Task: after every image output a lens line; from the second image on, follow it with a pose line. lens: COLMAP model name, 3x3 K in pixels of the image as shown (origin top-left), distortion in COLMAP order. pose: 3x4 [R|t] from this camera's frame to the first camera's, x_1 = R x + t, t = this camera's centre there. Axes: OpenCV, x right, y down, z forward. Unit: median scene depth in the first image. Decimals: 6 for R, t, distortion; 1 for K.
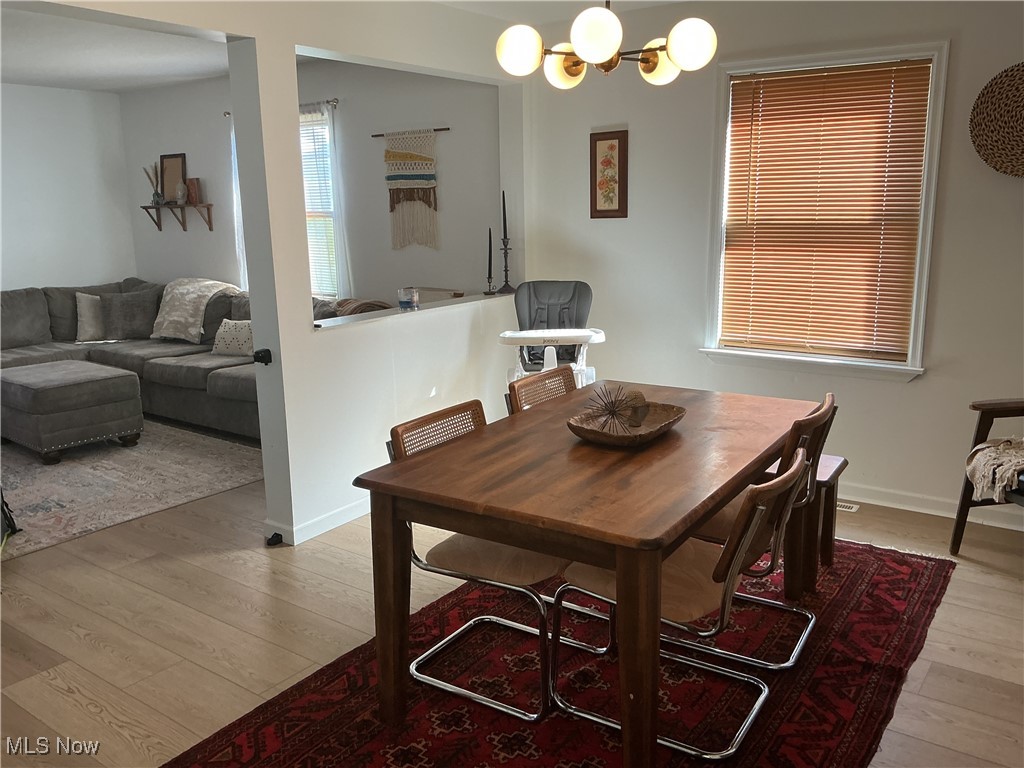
lens RADIAL K [[840.7, 0, 511.5], [0, 840.7, 382.6], [0, 0, 1]] dist [0.093814, -0.179329]
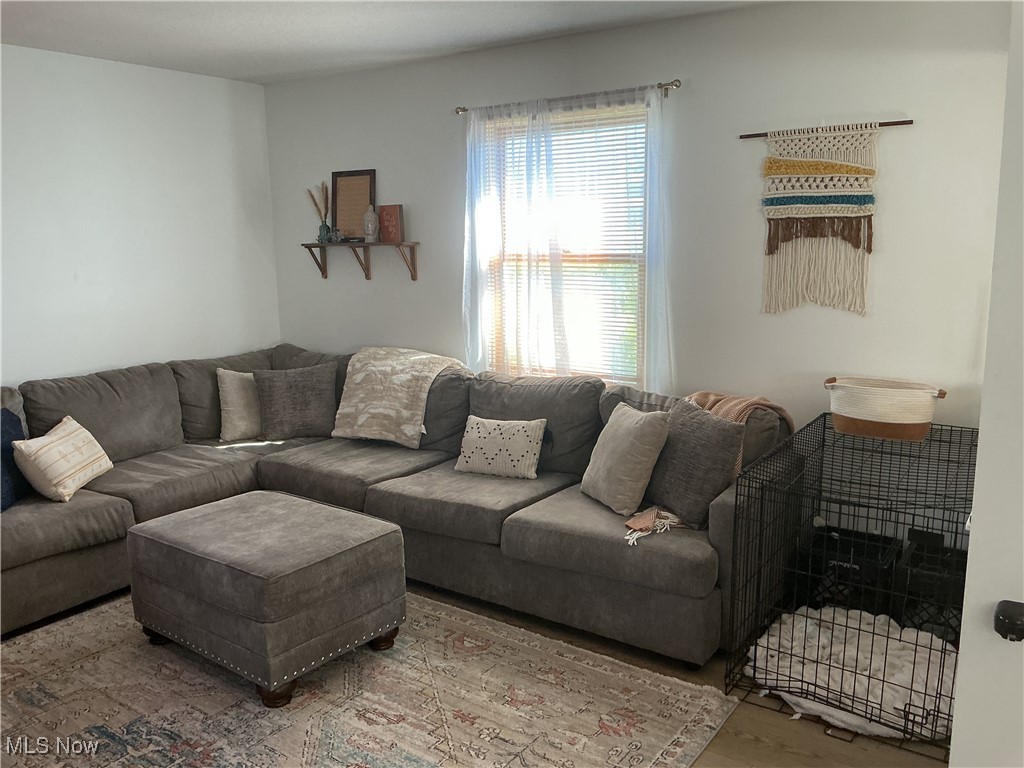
lens RADIAL K [[840.7, 0, 514.5], [0, 840.7, 379.4], [0, 0, 1]] dist [0.093814, -0.179329]
pose [[0.999617, -0.002412, 0.027567, -0.306273], [0.003453, 0.999280, -0.037773, -0.074372], [-0.027456, 0.037854, 0.998906, 0.326000]]
